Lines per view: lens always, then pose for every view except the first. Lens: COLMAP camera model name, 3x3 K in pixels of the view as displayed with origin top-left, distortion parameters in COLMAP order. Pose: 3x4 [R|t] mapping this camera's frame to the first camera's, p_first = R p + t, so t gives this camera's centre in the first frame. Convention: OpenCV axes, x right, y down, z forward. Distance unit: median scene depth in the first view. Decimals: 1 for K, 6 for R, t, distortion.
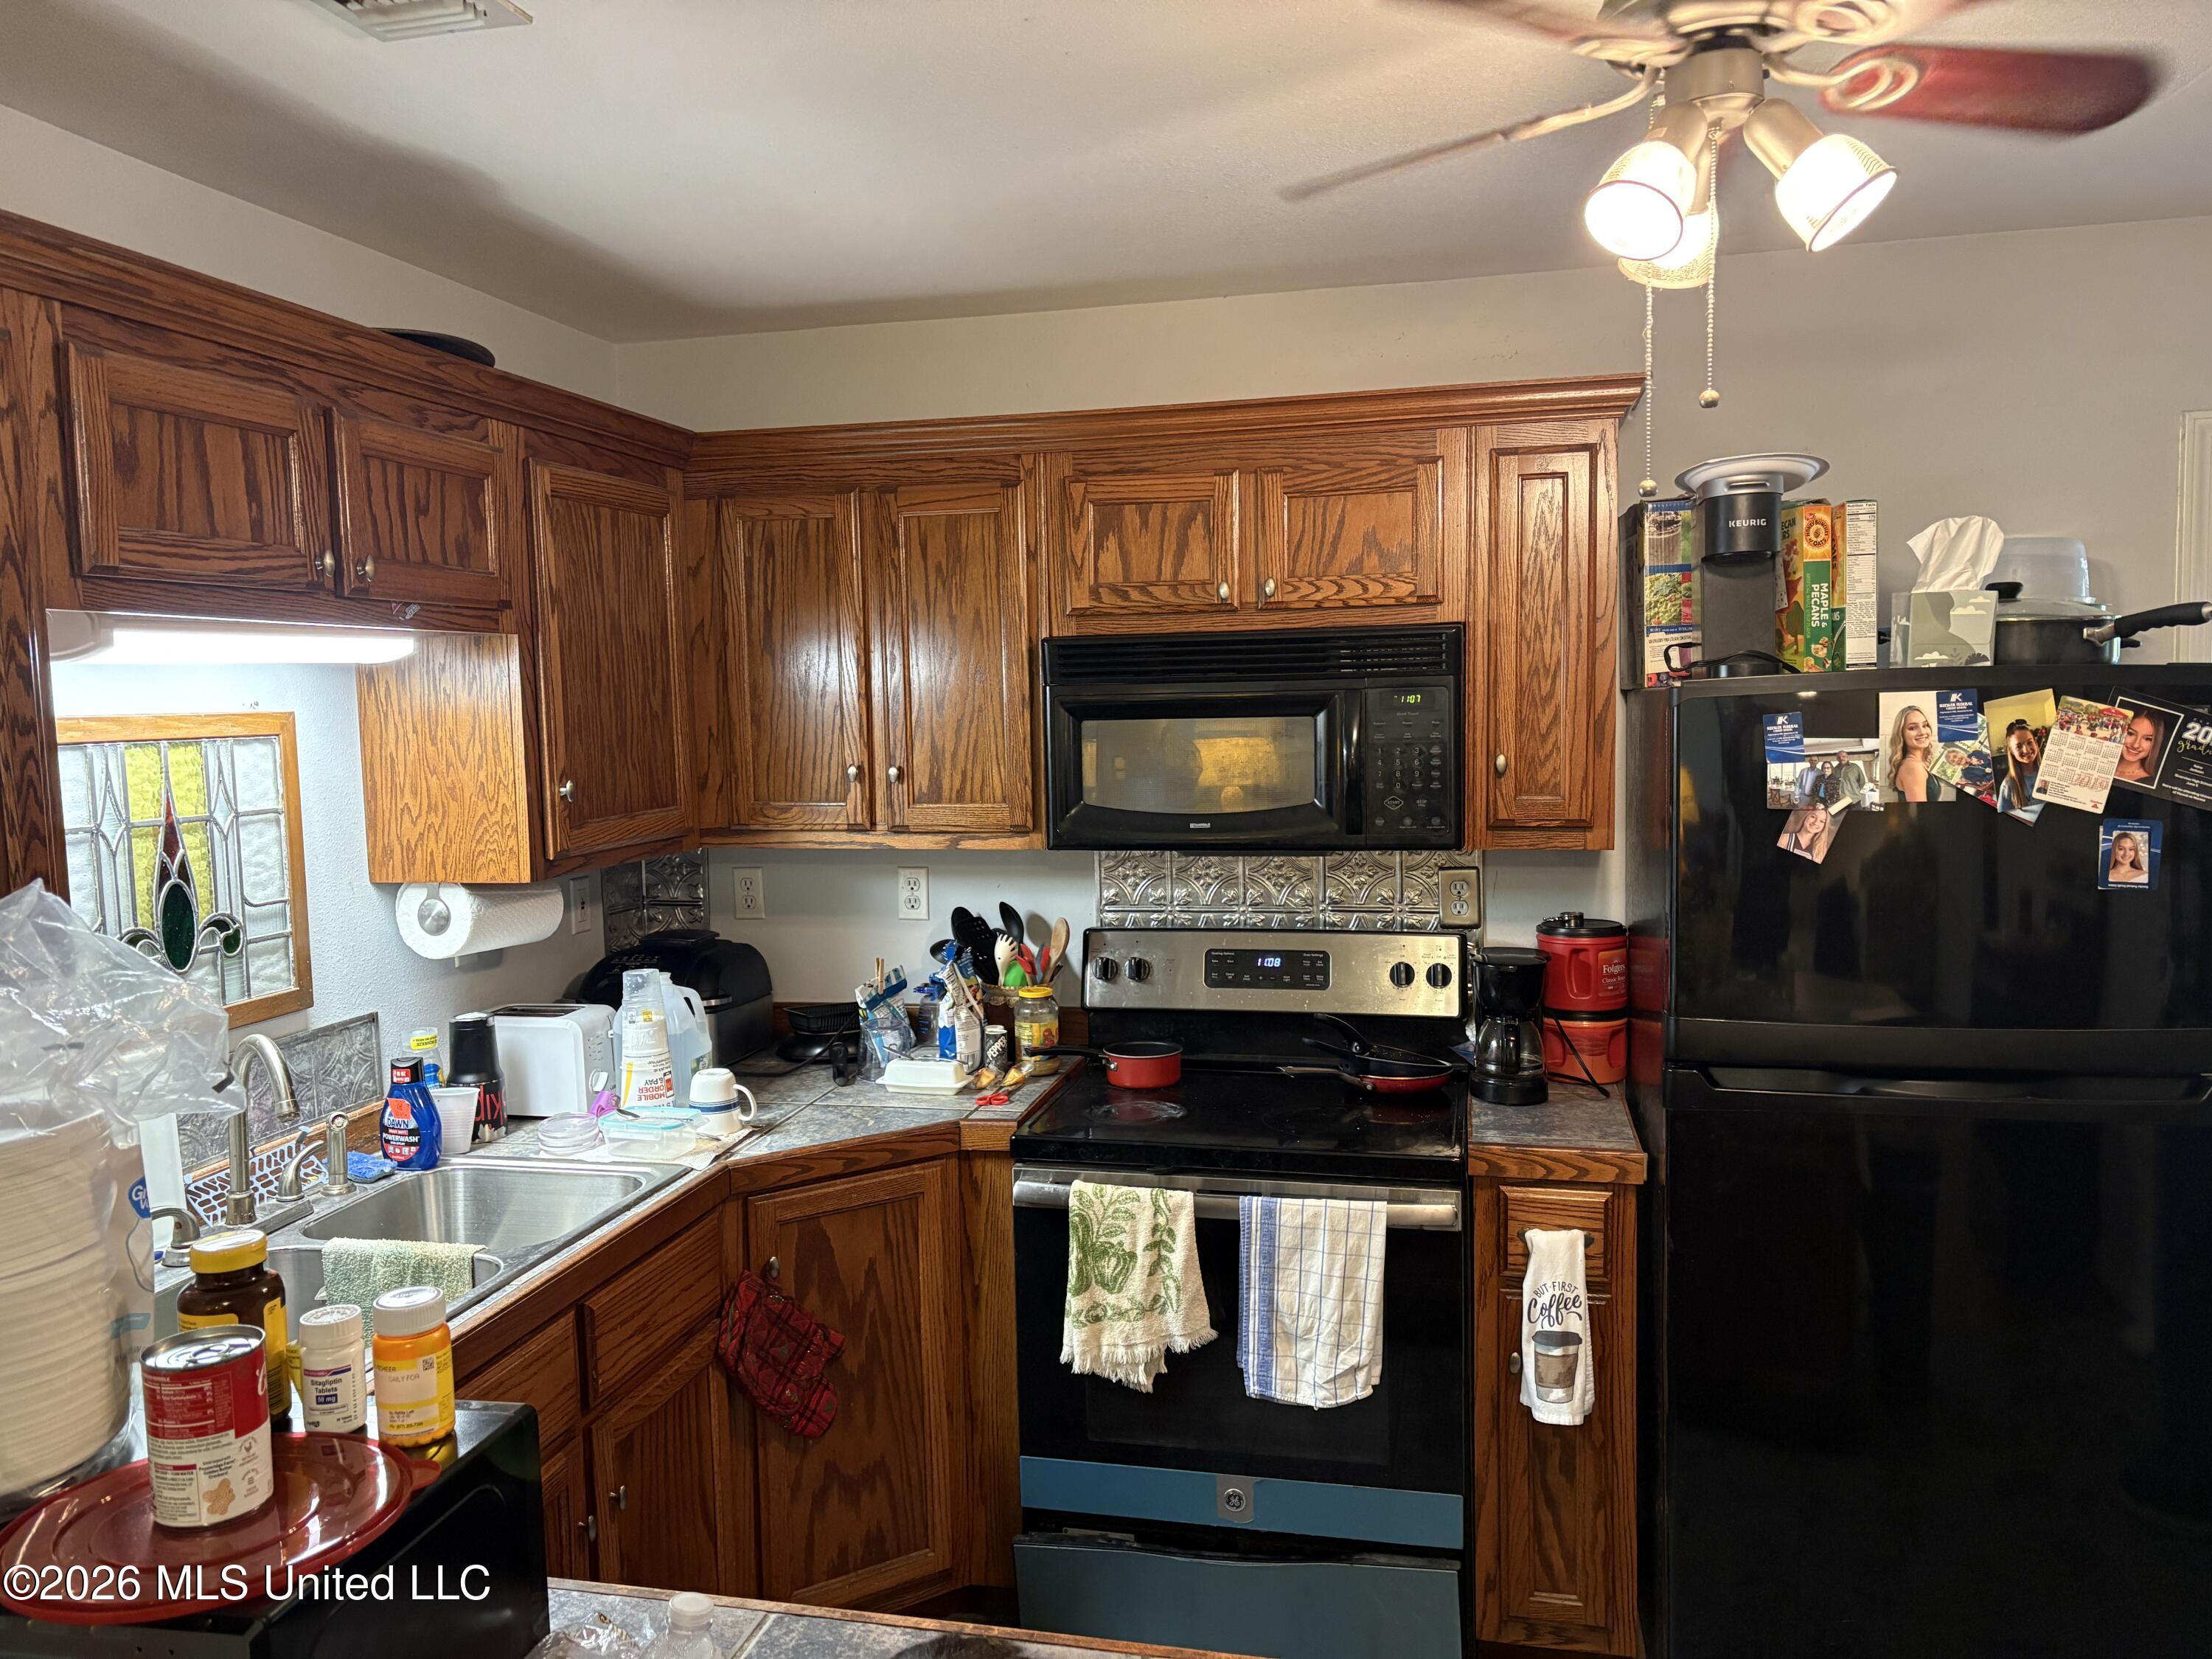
lens RADIAL K [[1626.3, 0, 1065.7], [0, 1626.3, 825.6], [0, 0, 1]] dist [0.103816, -0.305818]
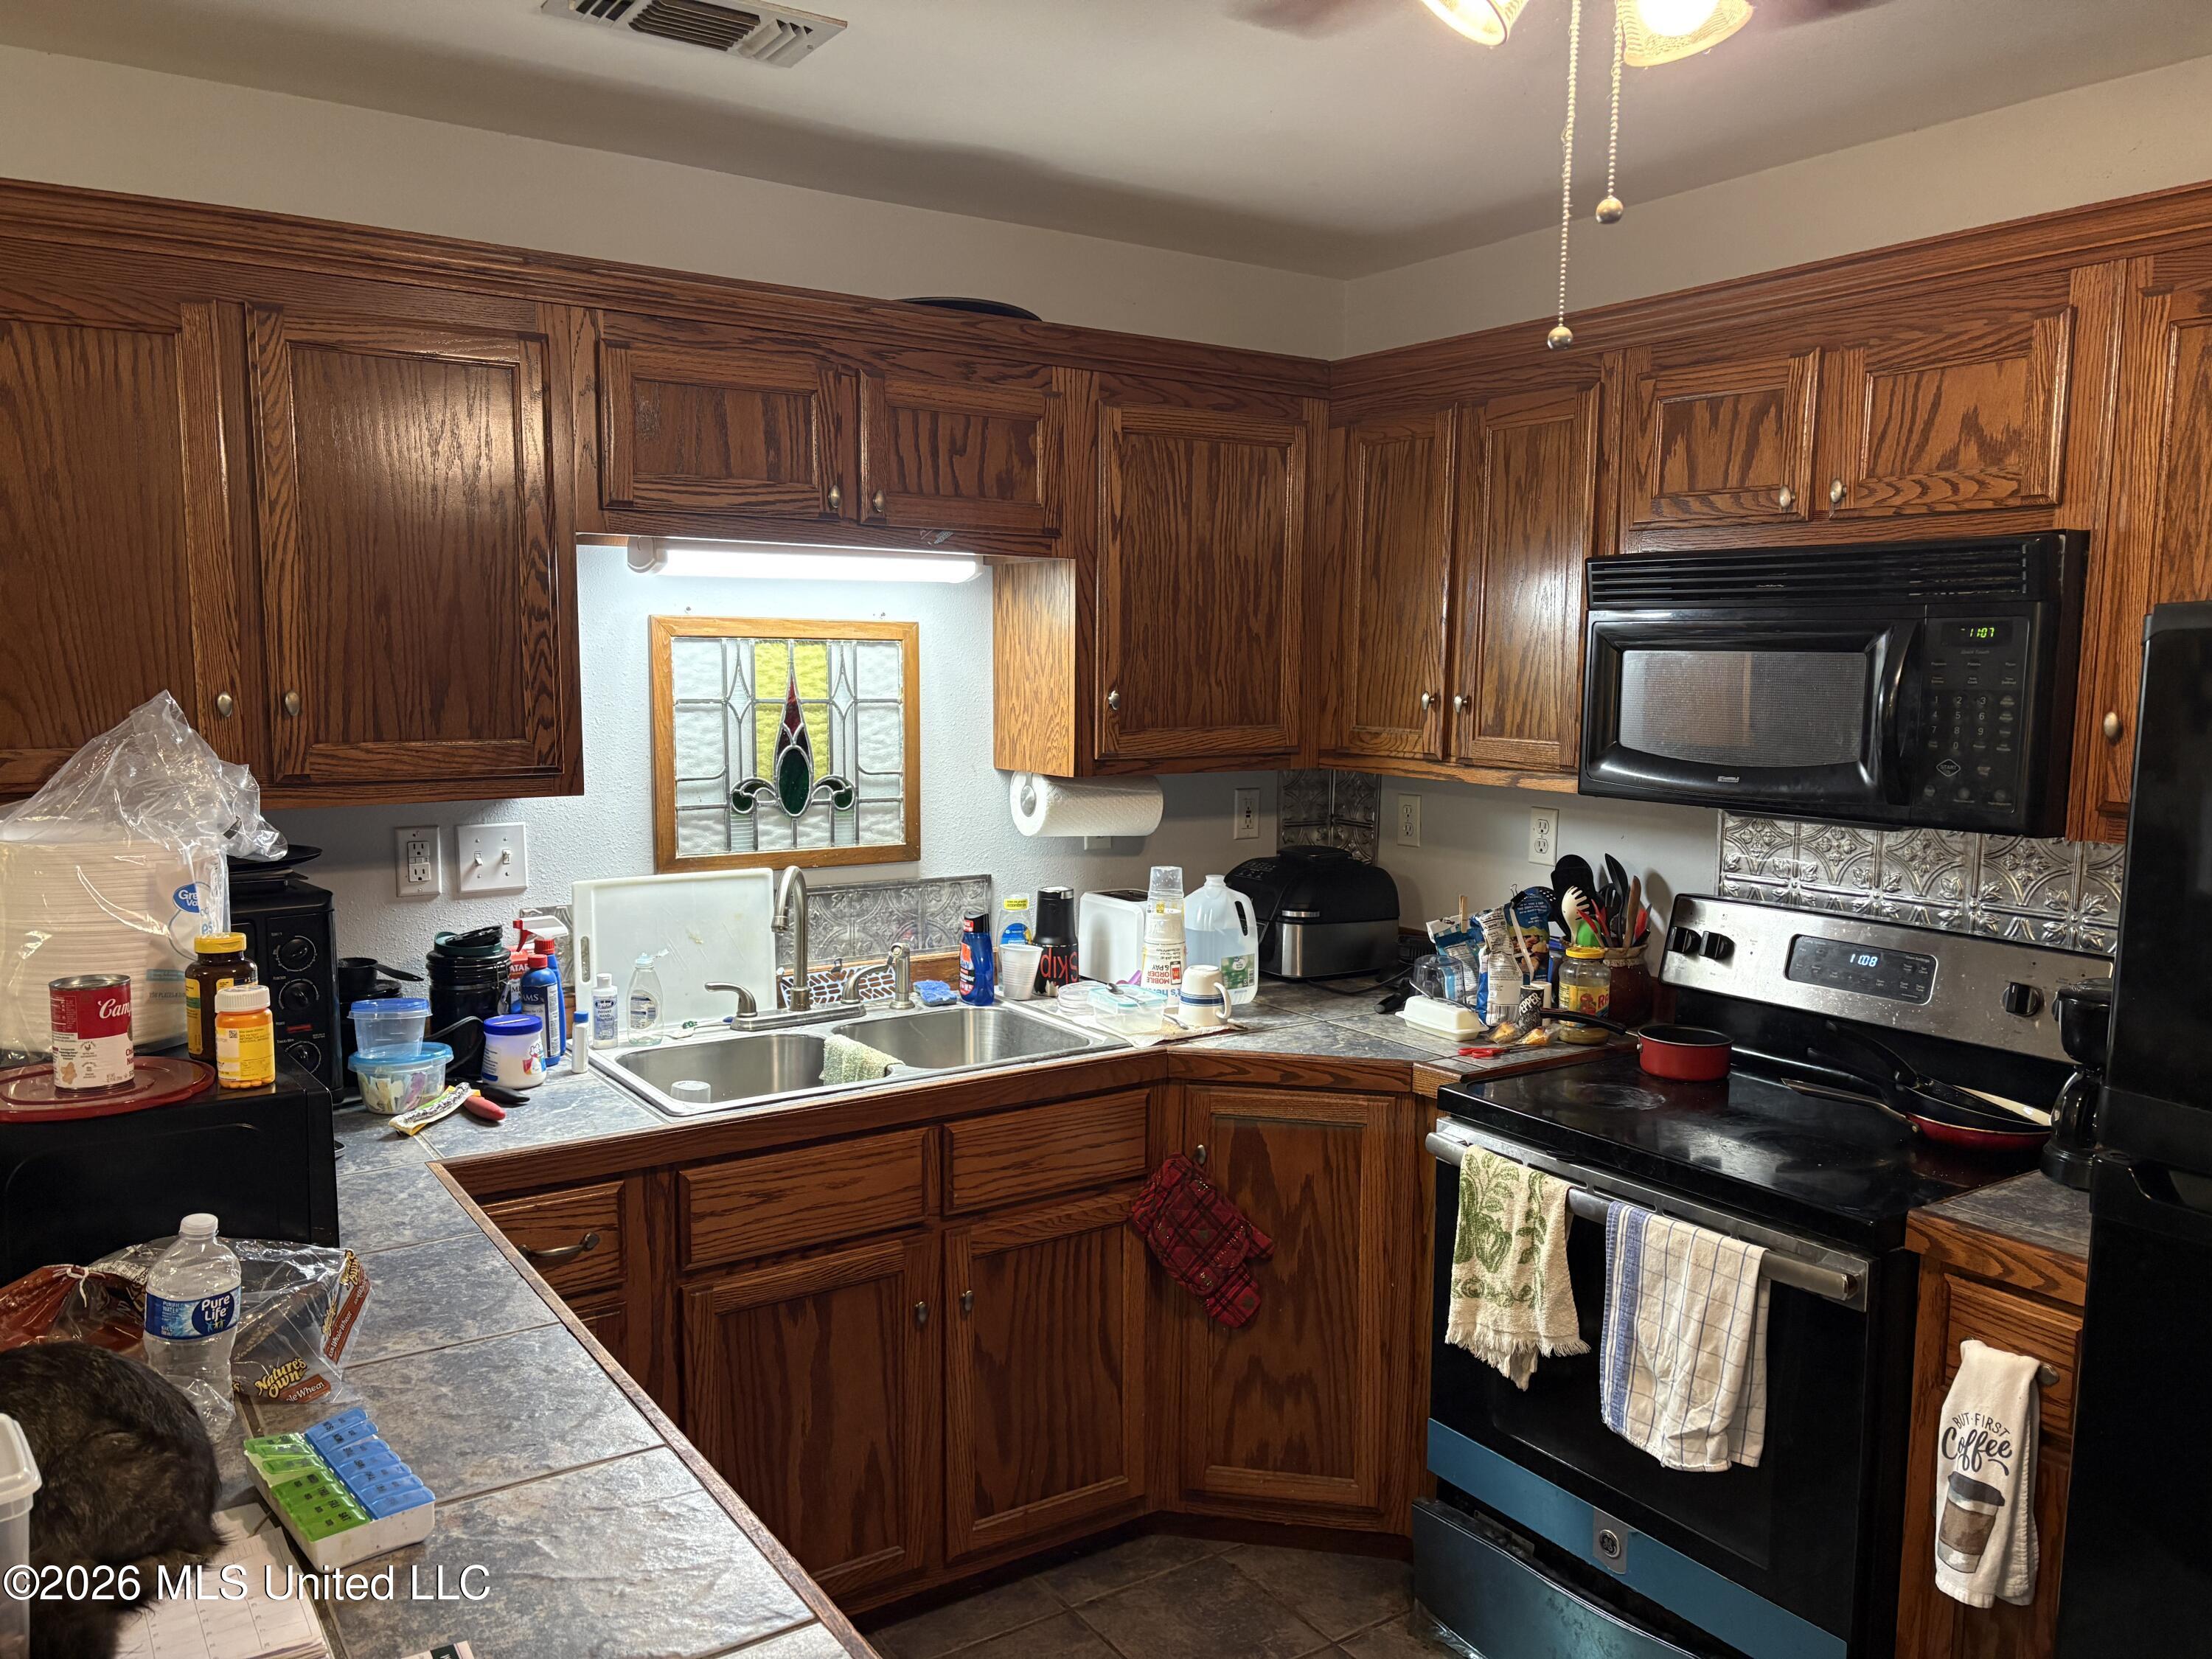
lens RADIAL K [[1661.9, 0, 1103.6], [0, 1661.9, 835.7], [0, 0, 1]] dist [0.049425, -0.067893]
pose [[0.732142, 0.103430, -0.673254, 0.476514], [-0.079830, 0.994622, 0.065989, -0.002619], [0.676458, 0.005432, 0.736461, 0.159637]]
